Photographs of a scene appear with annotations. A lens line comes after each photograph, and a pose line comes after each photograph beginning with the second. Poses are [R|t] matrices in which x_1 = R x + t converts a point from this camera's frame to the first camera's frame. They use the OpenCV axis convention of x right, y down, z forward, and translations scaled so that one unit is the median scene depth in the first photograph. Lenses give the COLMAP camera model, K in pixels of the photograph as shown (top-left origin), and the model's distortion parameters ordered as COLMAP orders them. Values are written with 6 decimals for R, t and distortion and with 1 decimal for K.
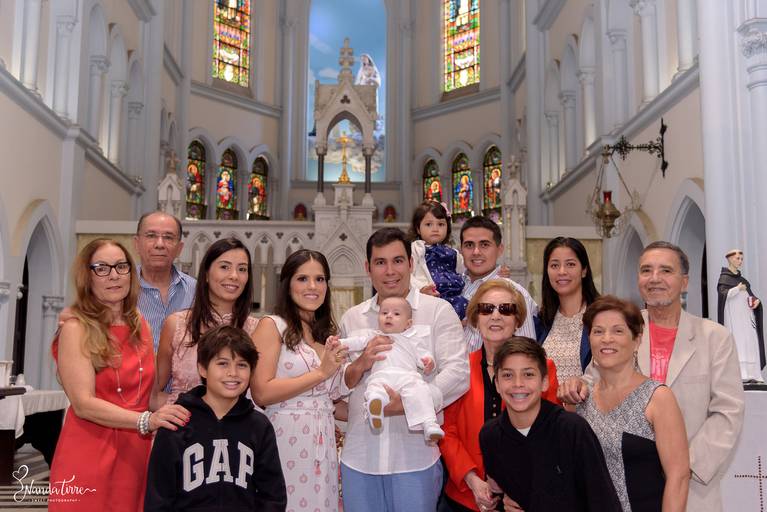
lens RADIAL K [[851.0, 0, 383.5], [0, 851.0, 256.0], [0, 0, 1]] dist [0.010286, 0.007103]
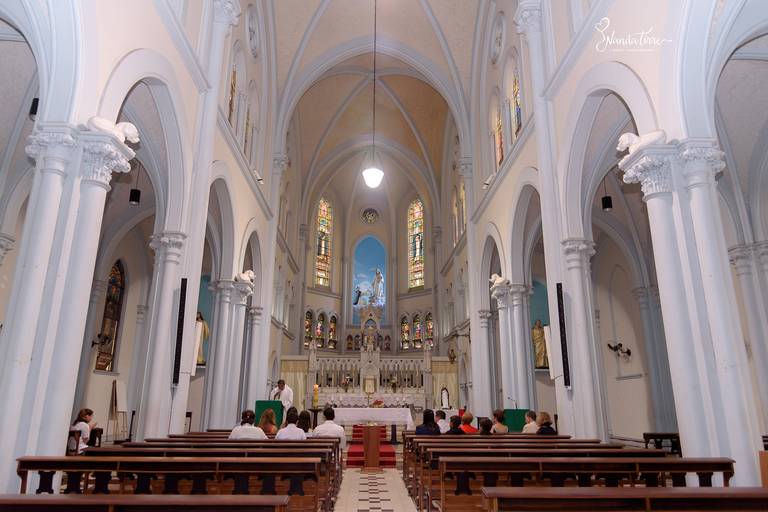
lens RADIAL K [[522.4, 0, 384.0], [0, 522.4, 256.0], [0, 0, 1]] dist [-0.006564, -0.001746]
pose [[0.999969, -0.002819, -0.007393, 0.012656], [0.001690, 0.988927, -0.148395, -0.086138], [0.007729, 0.148378, 0.988900, -0.655462]]
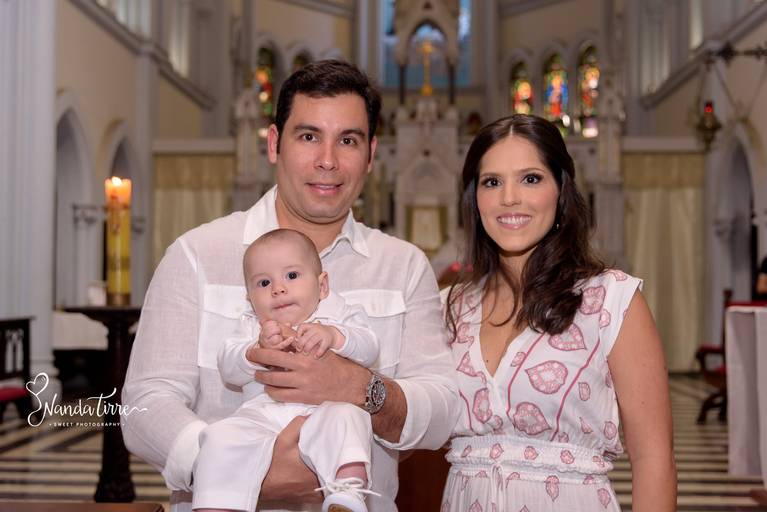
lens RADIAL K [[959.4, 0, 383.5], [0, 959.4, 256.0], [0, 0, 1]] dist [0.001684, 0.011261]
pose [[0.996292, -0.004479, -0.085923, -0.002545], [0.012703, 0.995357, 0.095407, -0.007763], [0.085097, -0.096145, 0.991723, -0.060782]]
